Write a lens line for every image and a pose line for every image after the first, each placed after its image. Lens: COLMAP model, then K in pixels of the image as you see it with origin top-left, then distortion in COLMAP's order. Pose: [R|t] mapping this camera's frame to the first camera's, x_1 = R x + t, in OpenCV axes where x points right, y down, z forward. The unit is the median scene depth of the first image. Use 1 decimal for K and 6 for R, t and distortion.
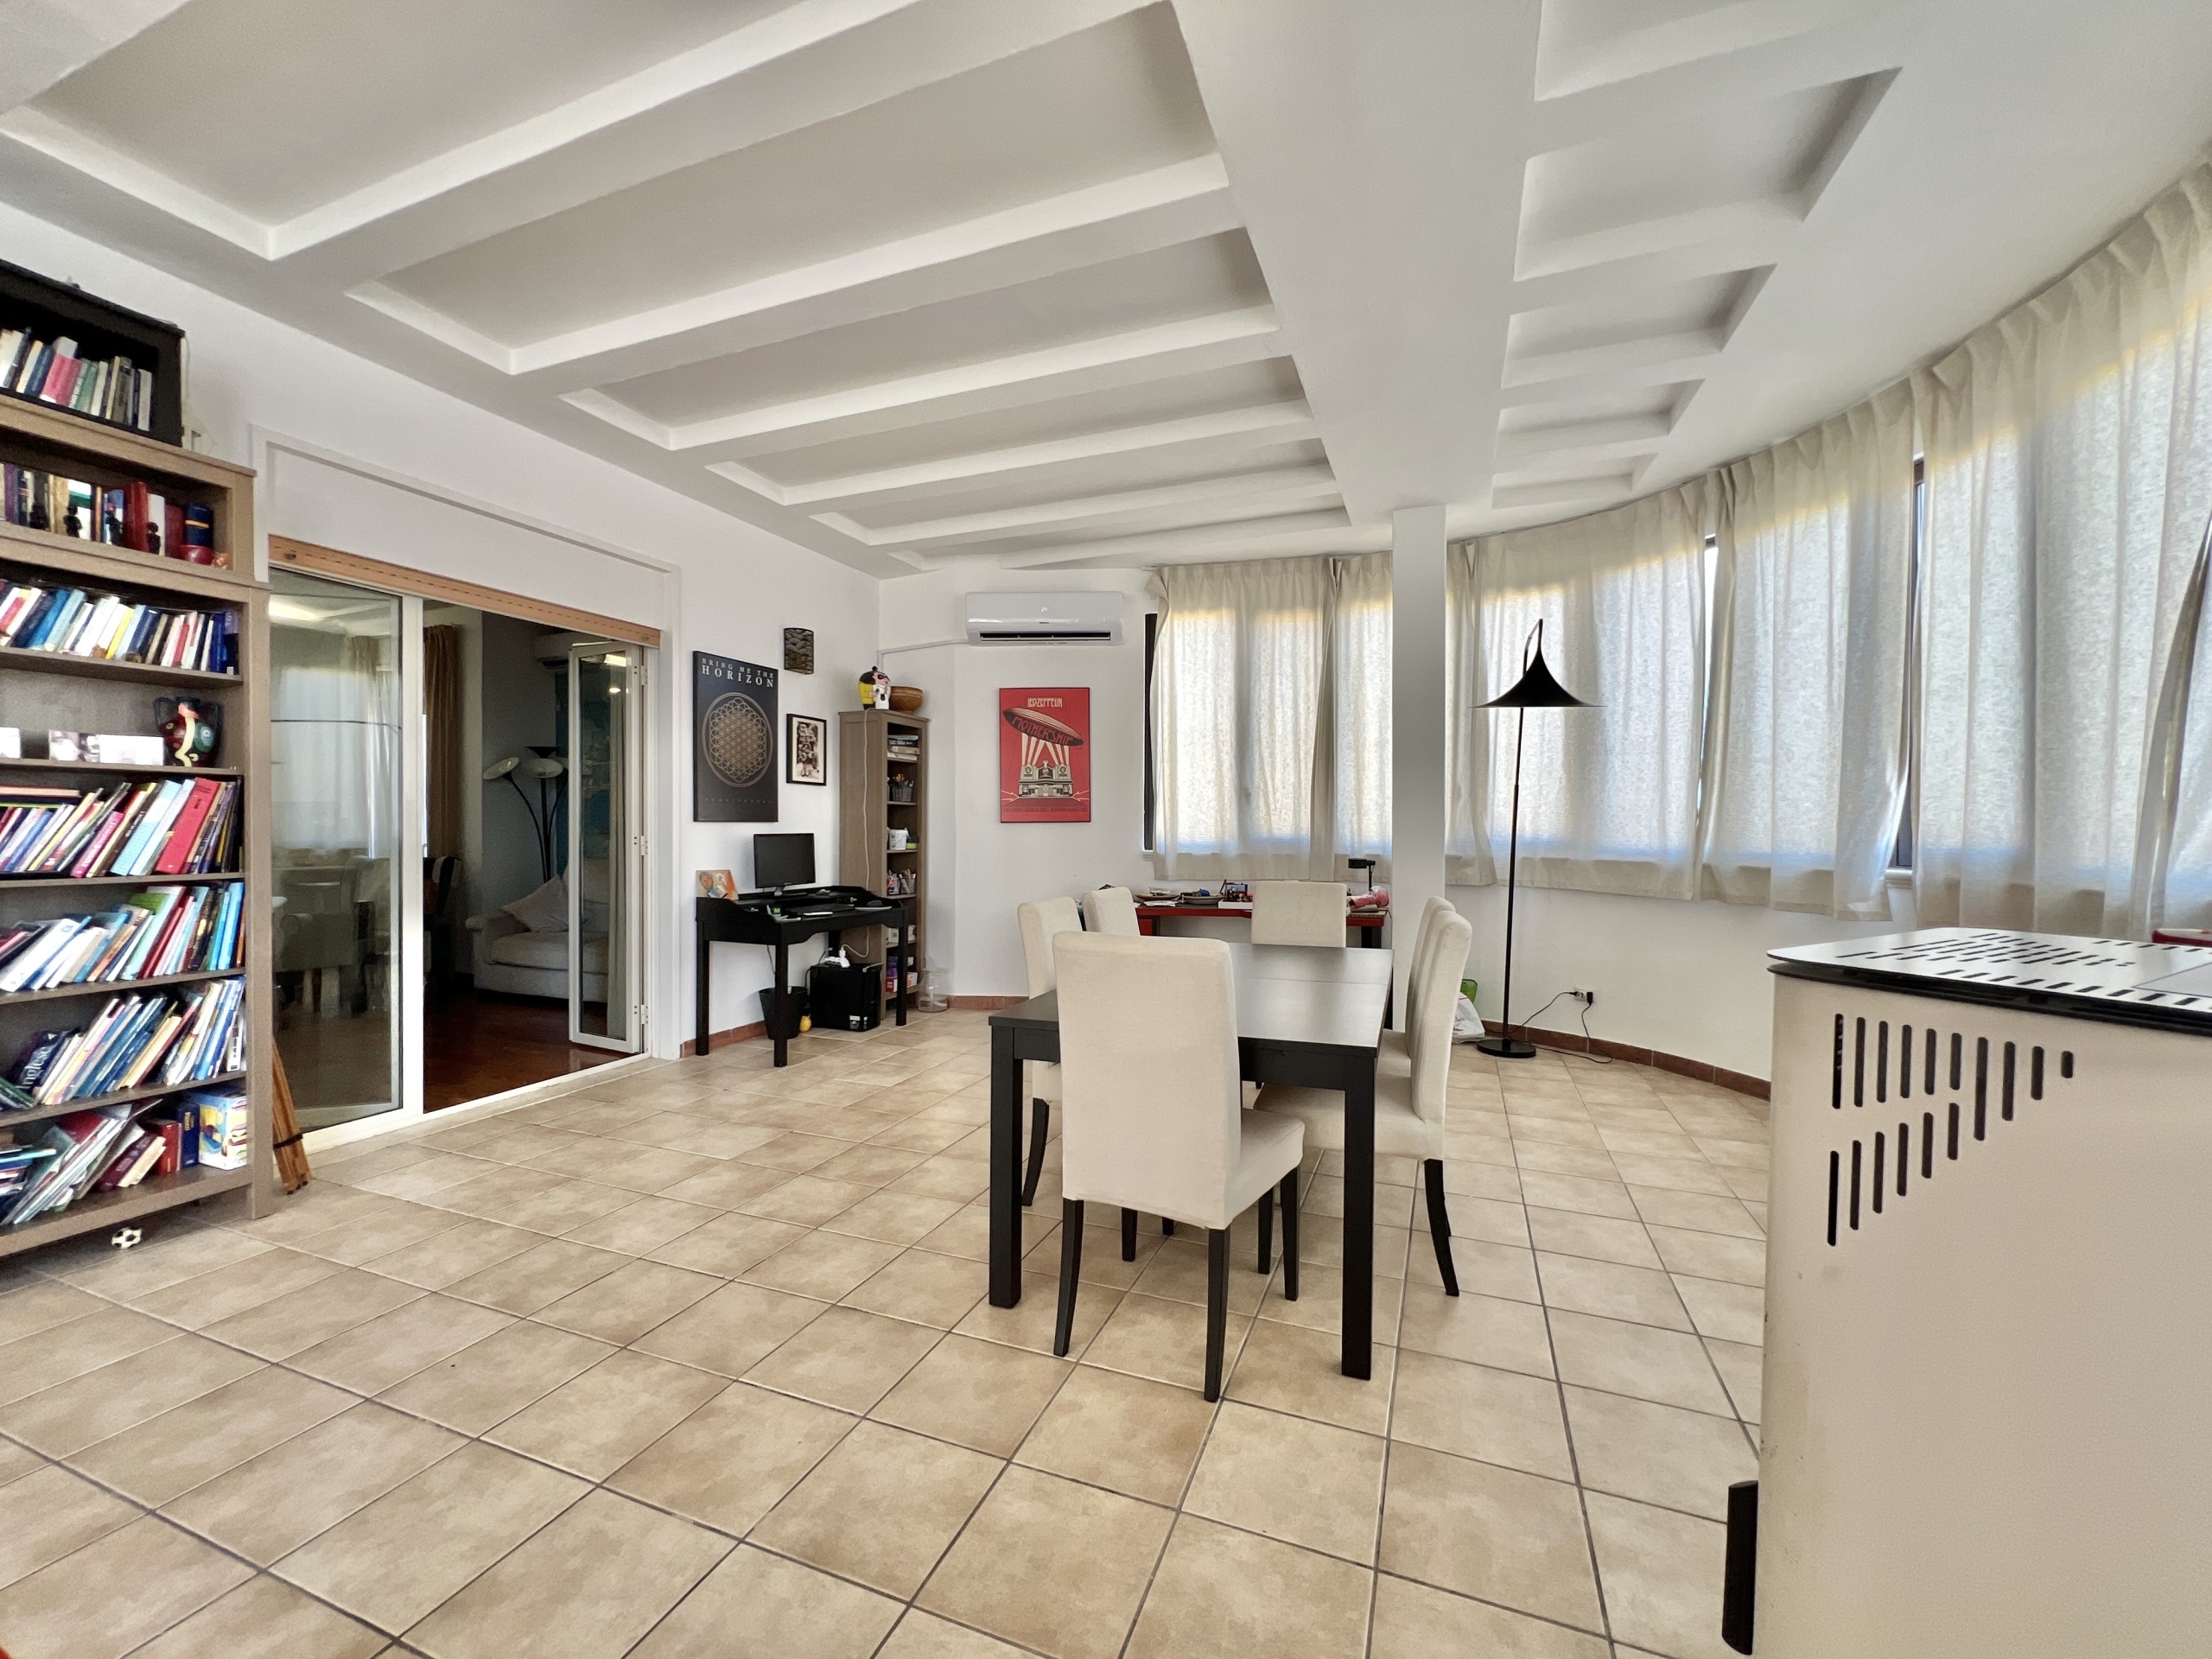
lens RADIAL K [[888.5, 0, 1105.3], [0, 888.5, 836.9], [0, 0, 1]] dist [-0.003976, 0.001206]
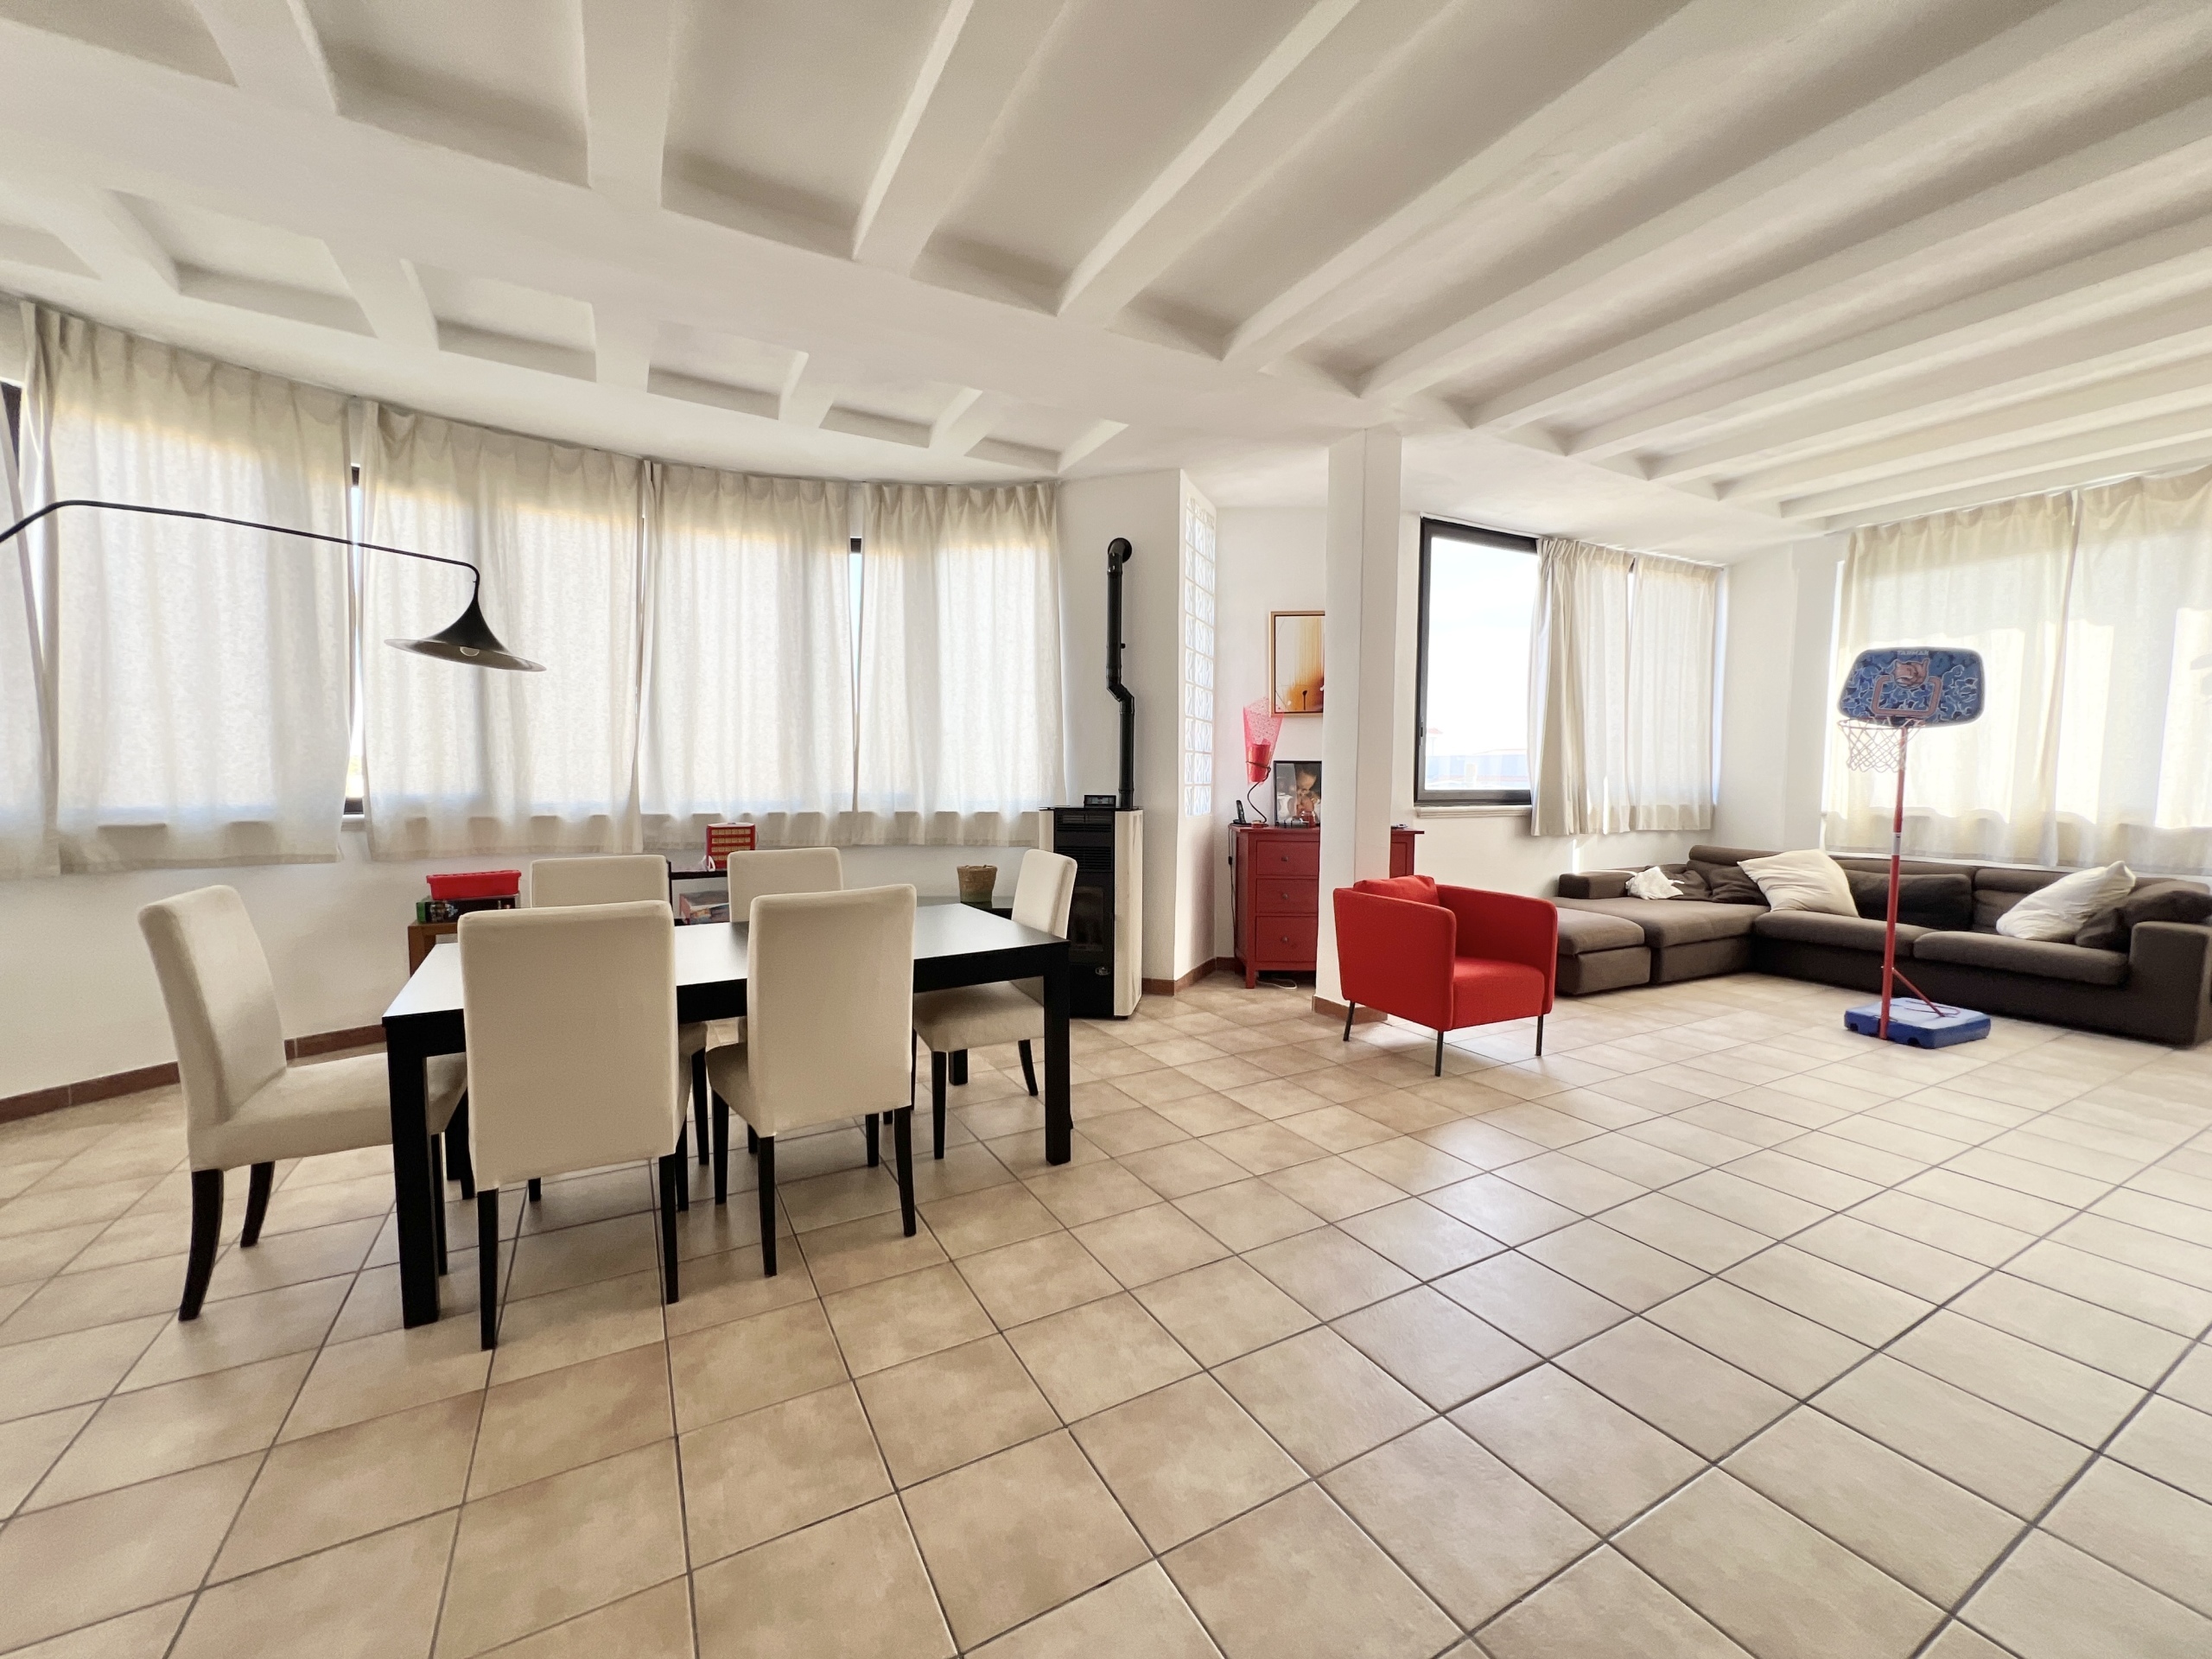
lens RADIAL K [[888.5, 0, 1106.0], [0, 888.5, 836.6], [0, 0, 1]] dist [-0.003976, 0.001206]
pose [[-0.770282, -0.053257, 0.635476, -0.531488], [-0.003547, 0.996849, 0.079242, -0.026369], [-0.637694, 0.058785, -0.768043, 1.061384]]
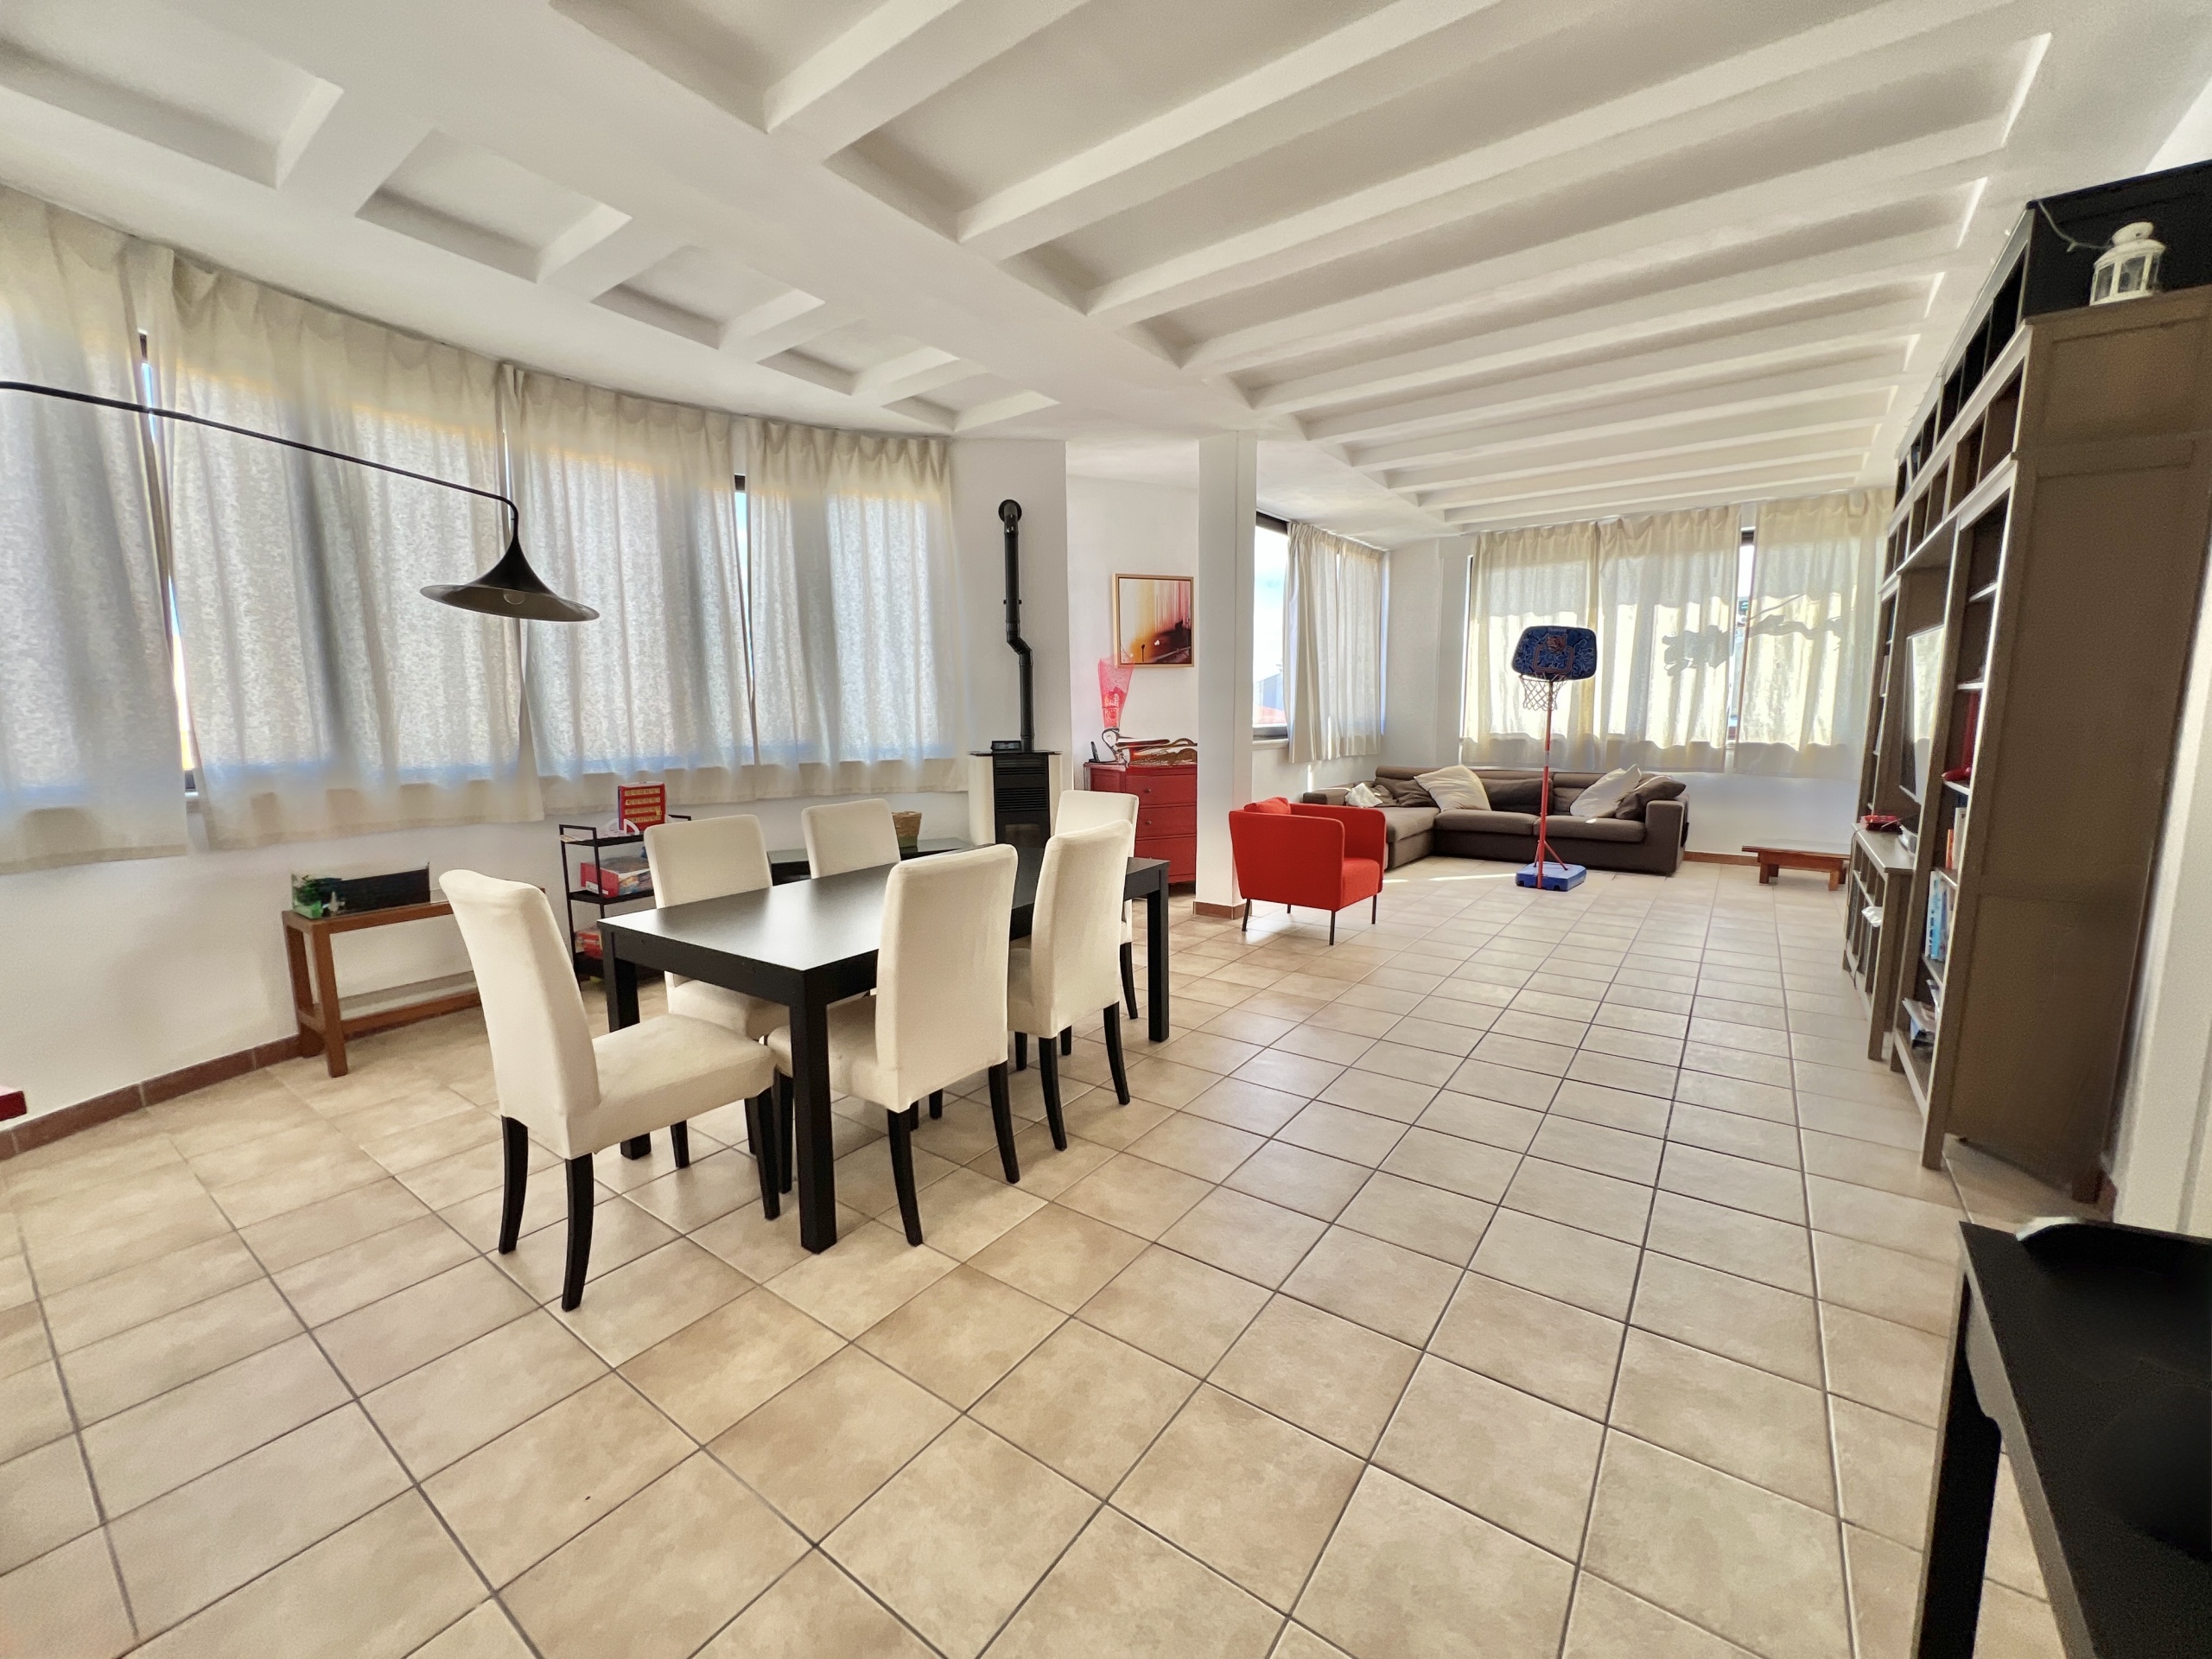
lens RADIAL K [[888.5, 0, 1106.9], [0, 888.5, 835.6], [0, 0, 1]] dist [-0.003976, 0.001206]
pose [[-0.968170, -0.029431, 0.248559, -0.225744], [0.007678, 0.989103, 0.147023, -0.040119], [-0.250177, 0.144252, -0.957394, 1.381653]]
